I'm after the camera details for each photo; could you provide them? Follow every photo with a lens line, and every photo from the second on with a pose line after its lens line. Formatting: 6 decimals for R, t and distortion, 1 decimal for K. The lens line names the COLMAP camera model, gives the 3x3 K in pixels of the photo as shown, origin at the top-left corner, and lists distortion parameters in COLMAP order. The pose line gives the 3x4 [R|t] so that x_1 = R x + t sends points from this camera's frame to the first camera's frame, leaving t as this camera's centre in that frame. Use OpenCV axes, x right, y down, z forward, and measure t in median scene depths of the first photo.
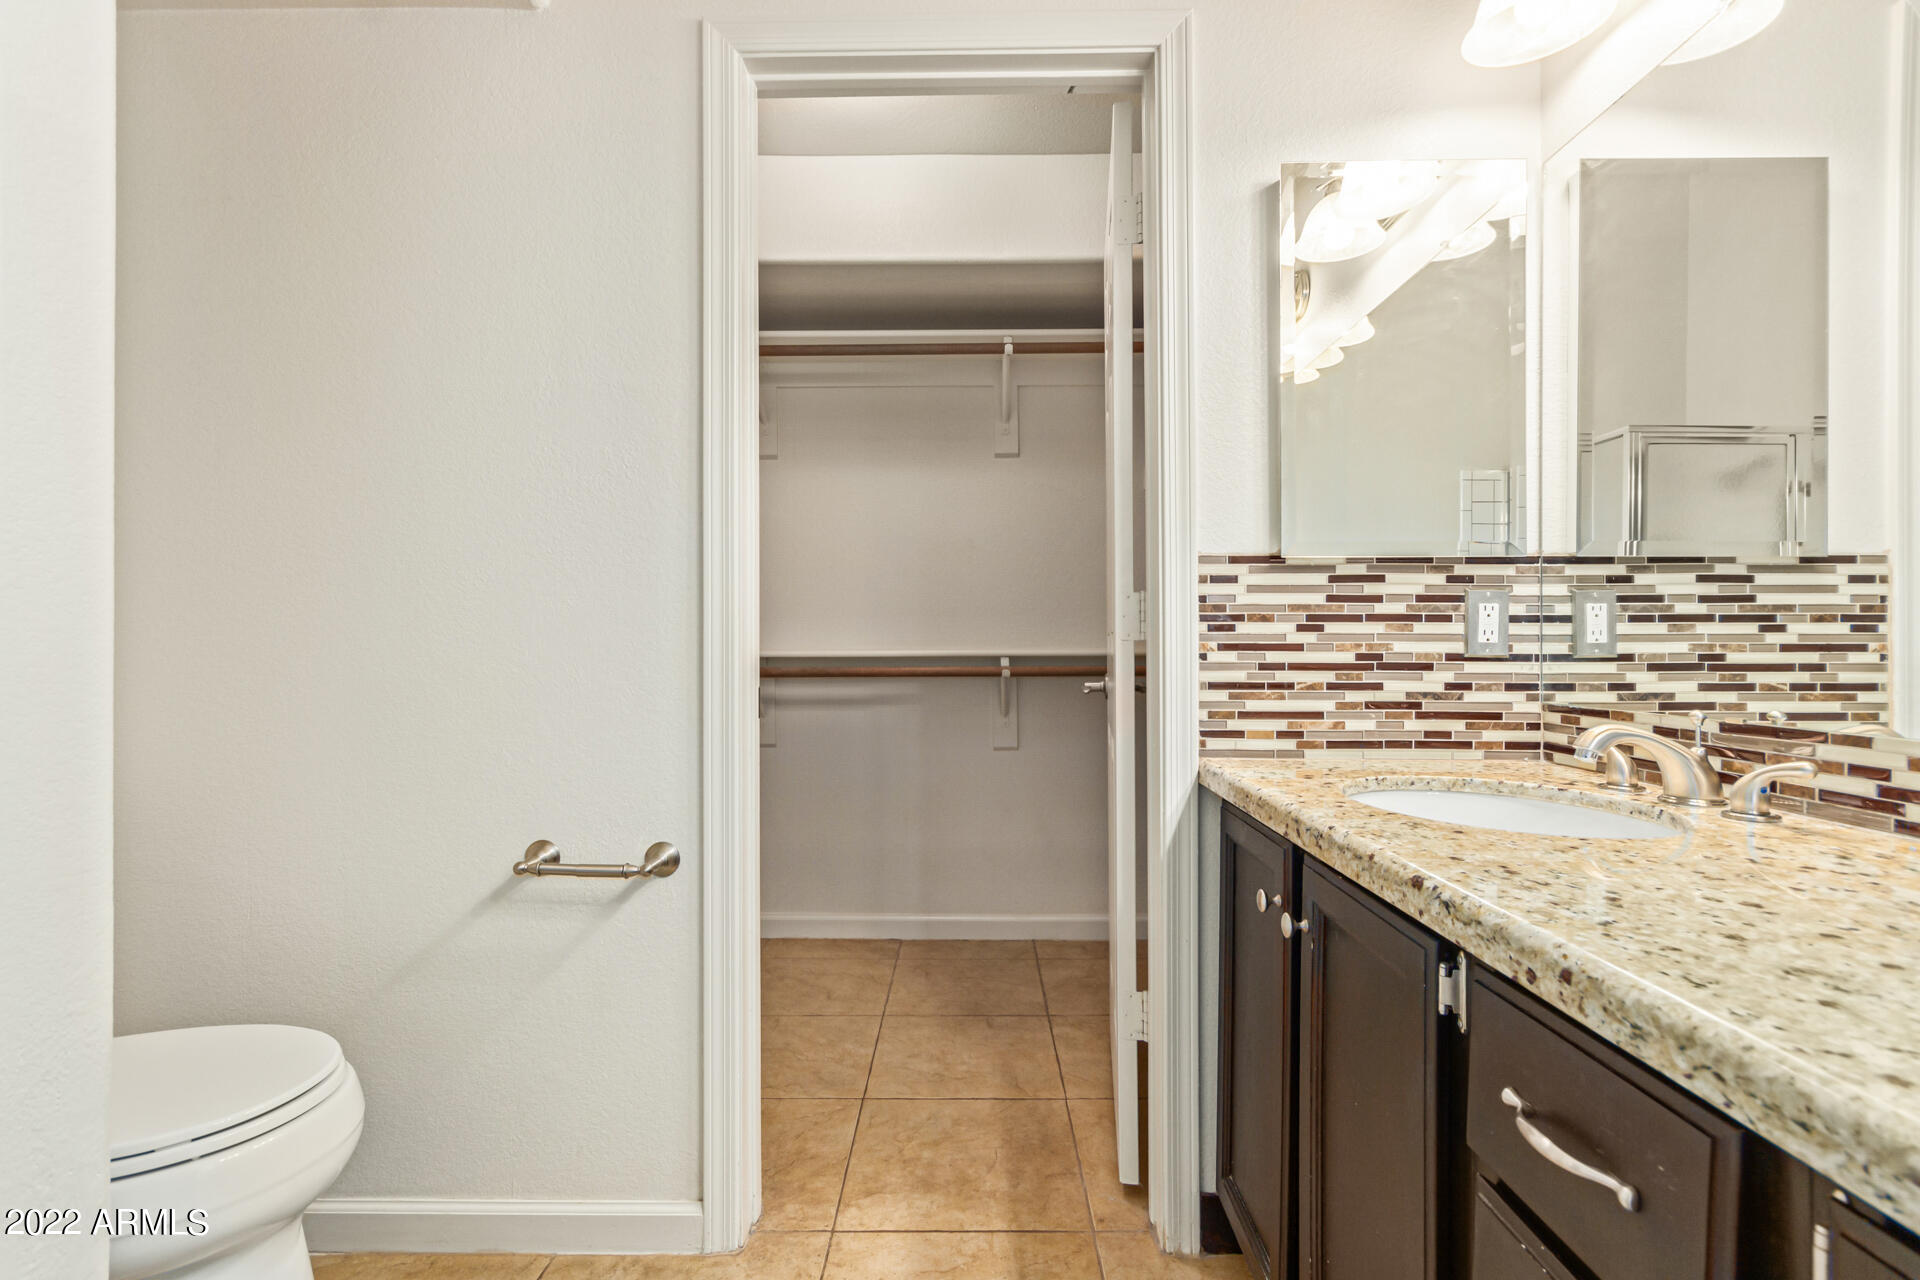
lens RADIAL K [[903.1, 0, 961.8], [0, 903.1, 637.5], [0, 0, 1]] dist [0.016562, -0.001320]
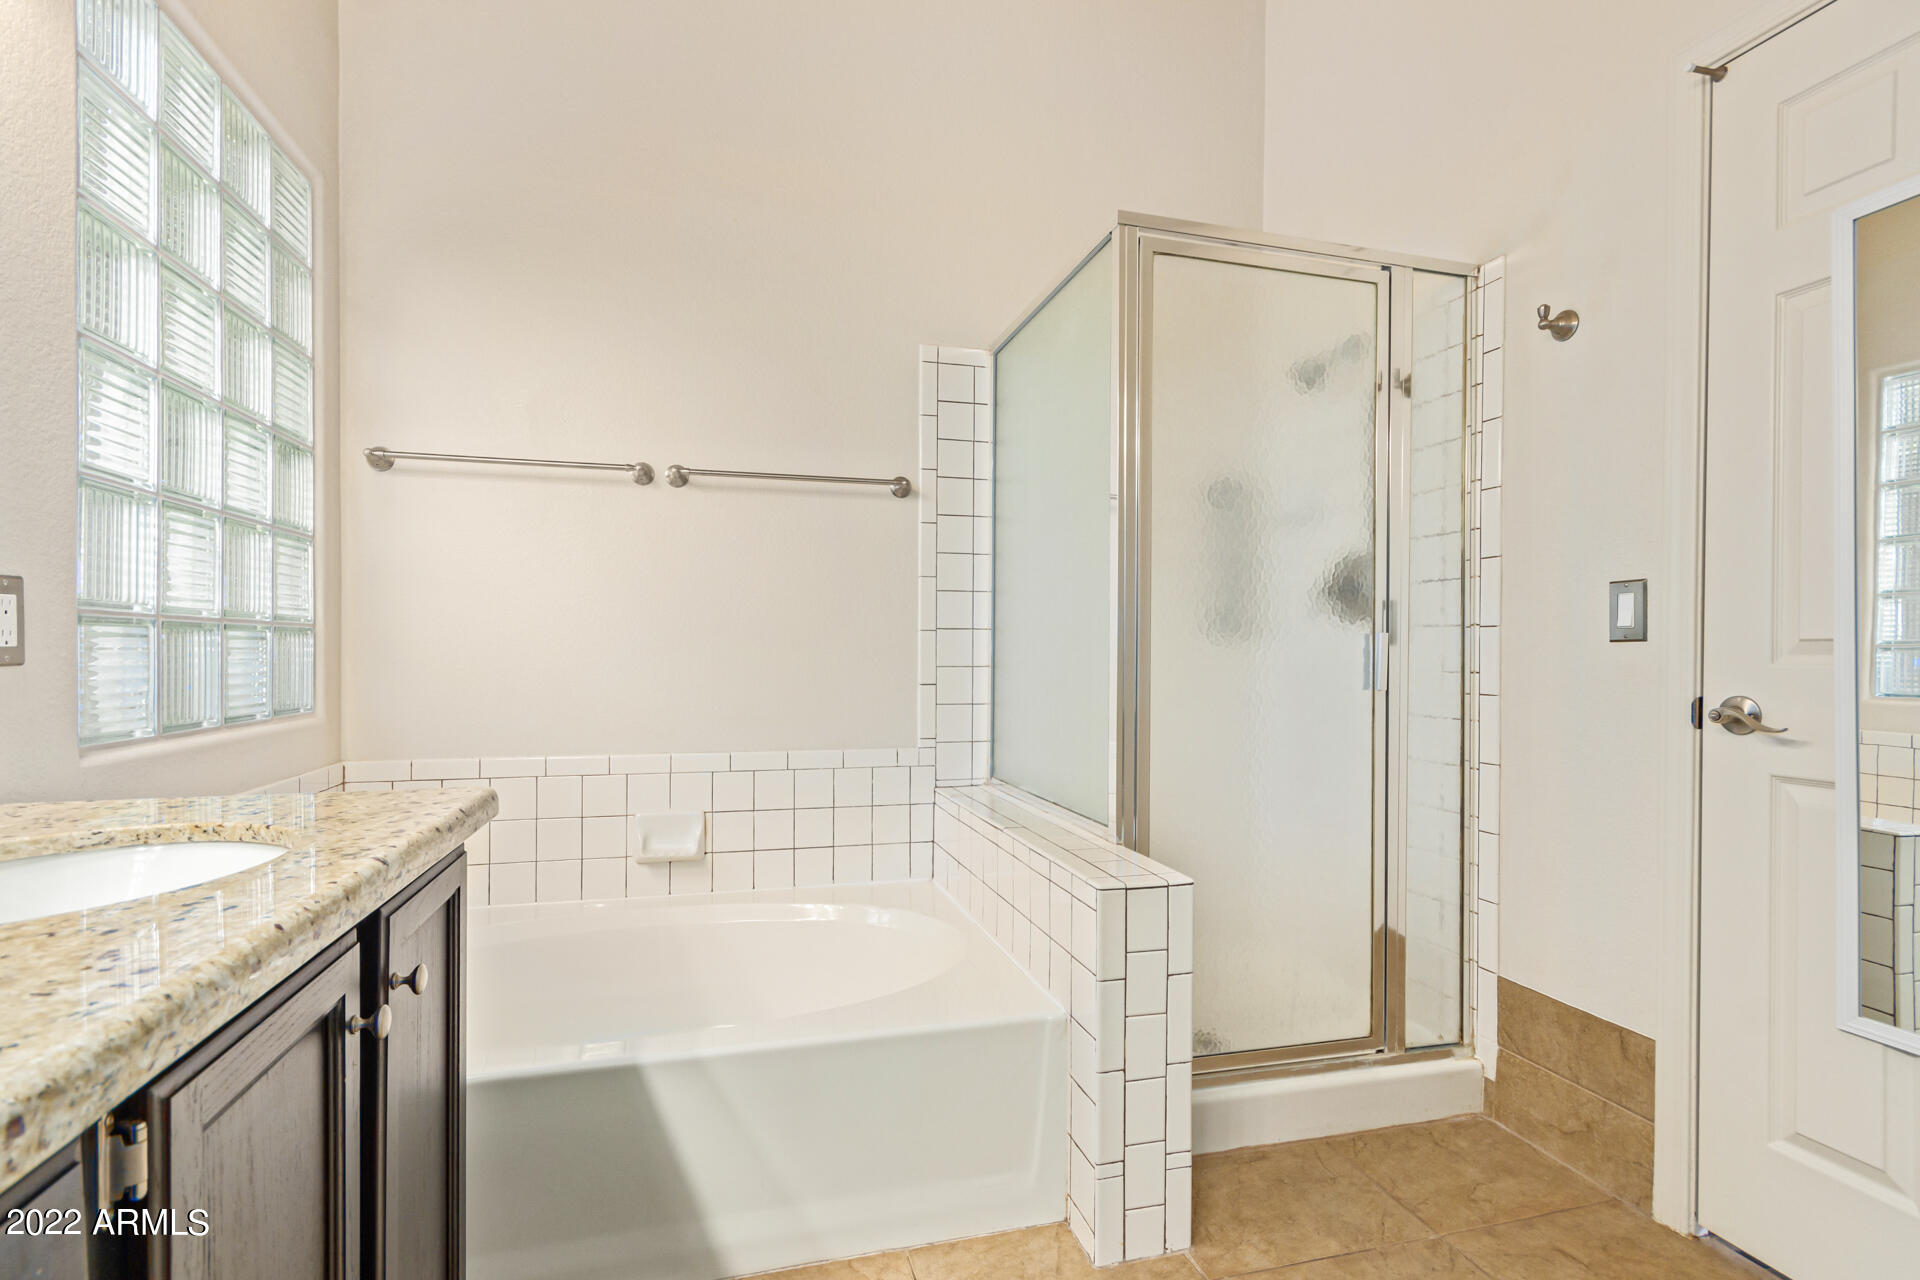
lens RADIAL K [[903.1, 0, 957.3], [0, 903.1, 651.3], [0, 0, 1]] dist [0.016562, -0.001320]
pose [[-0.962121, -0.008106, -0.272502, 0.056124], [-0.005629, 0.999935, -0.009873, 0.002748], [0.272565, -0.007965, -0.962104, 0.656641]]
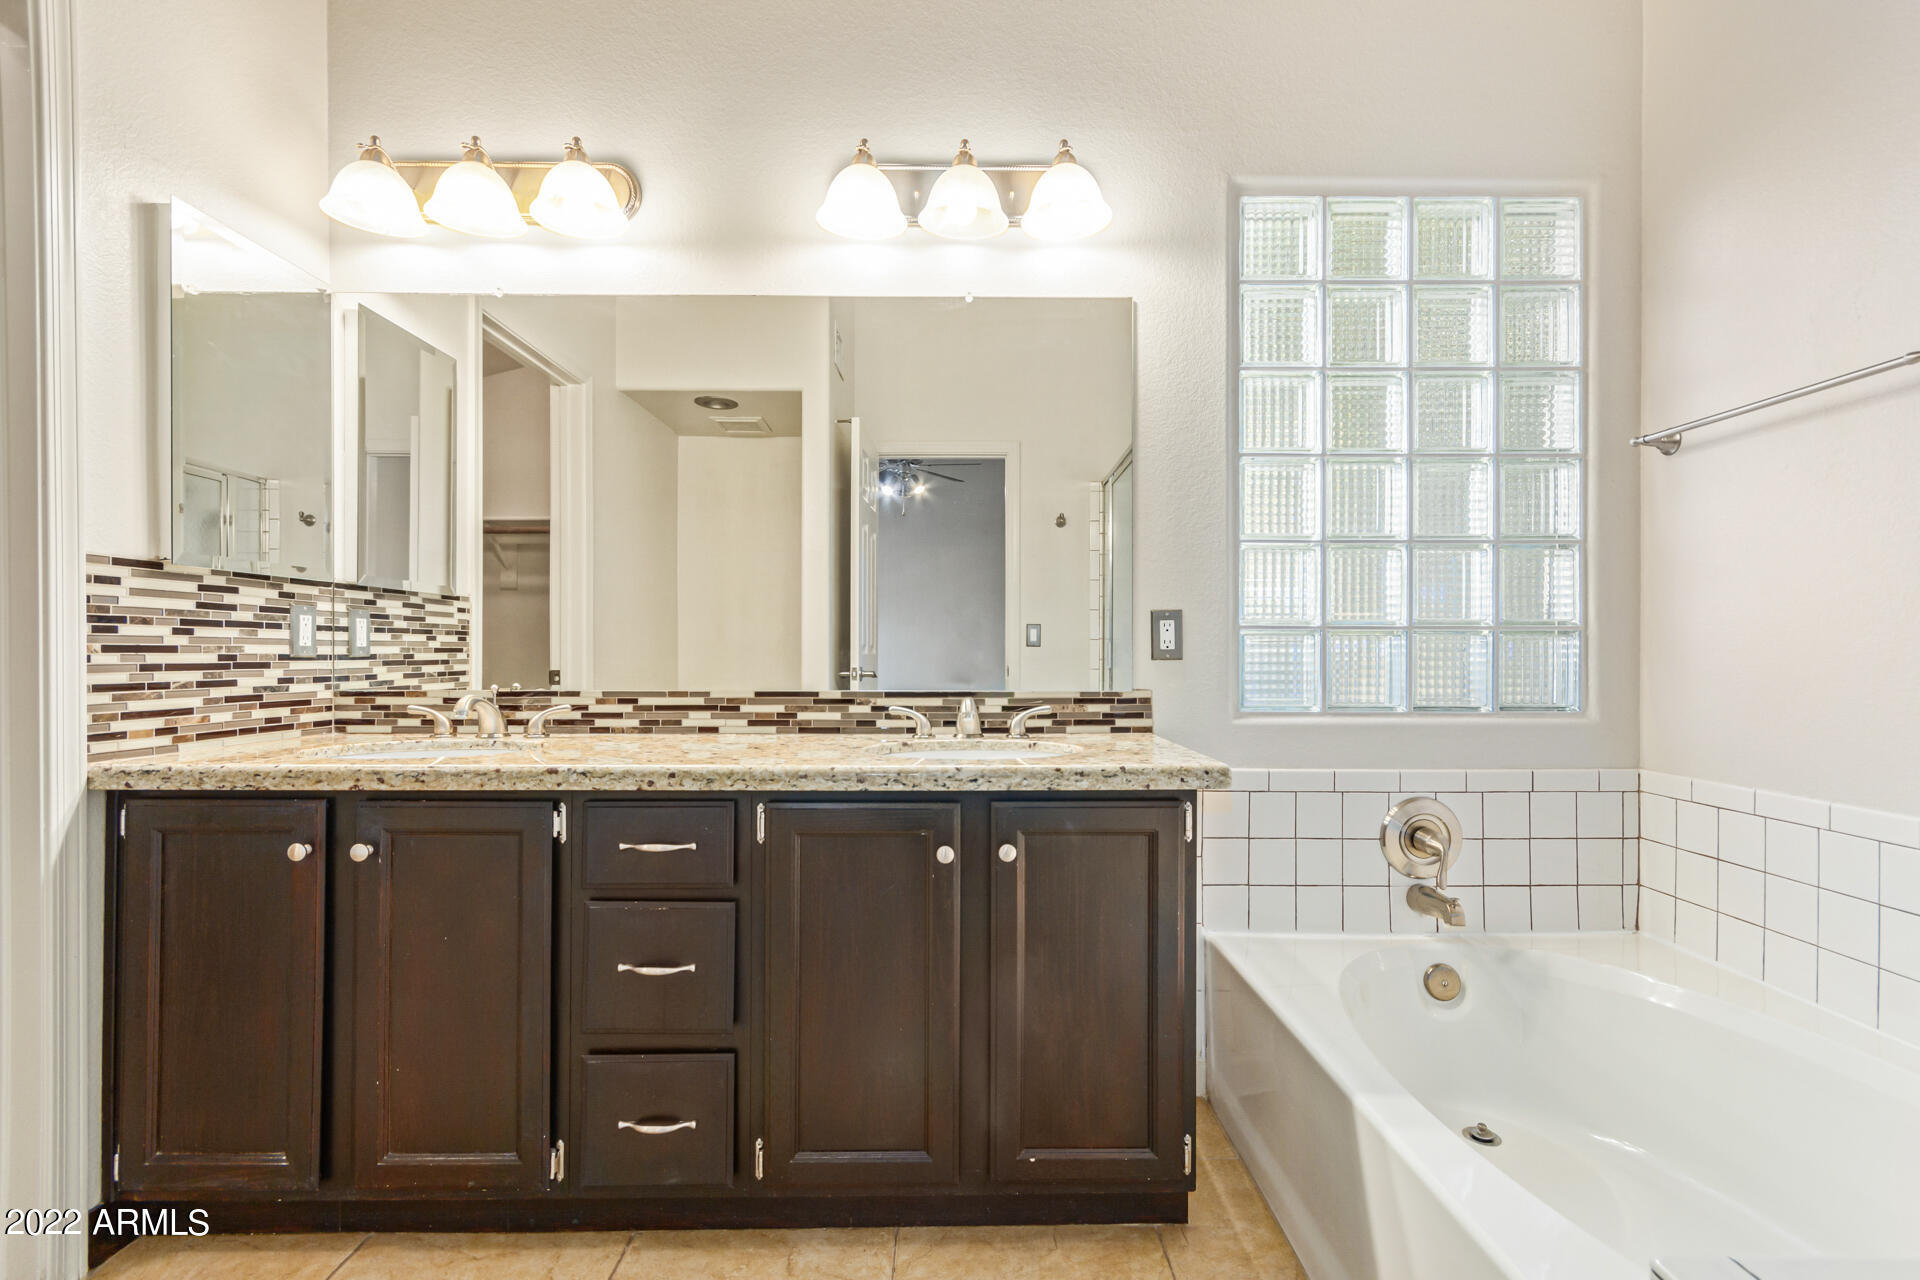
lens RADIAL K [[903.1, 0, 957.5], [0, 903.1, 651.0], [0, 0, 1]] dist [0.016562, -0.001320]
pose [[-0.003526, 0.000602, 0.999994, -0.718250], [-0.010769, 0.999942, -0.000640, 0.003727], [-0.999936, -0.010771, -0.003520, 0.075957]]
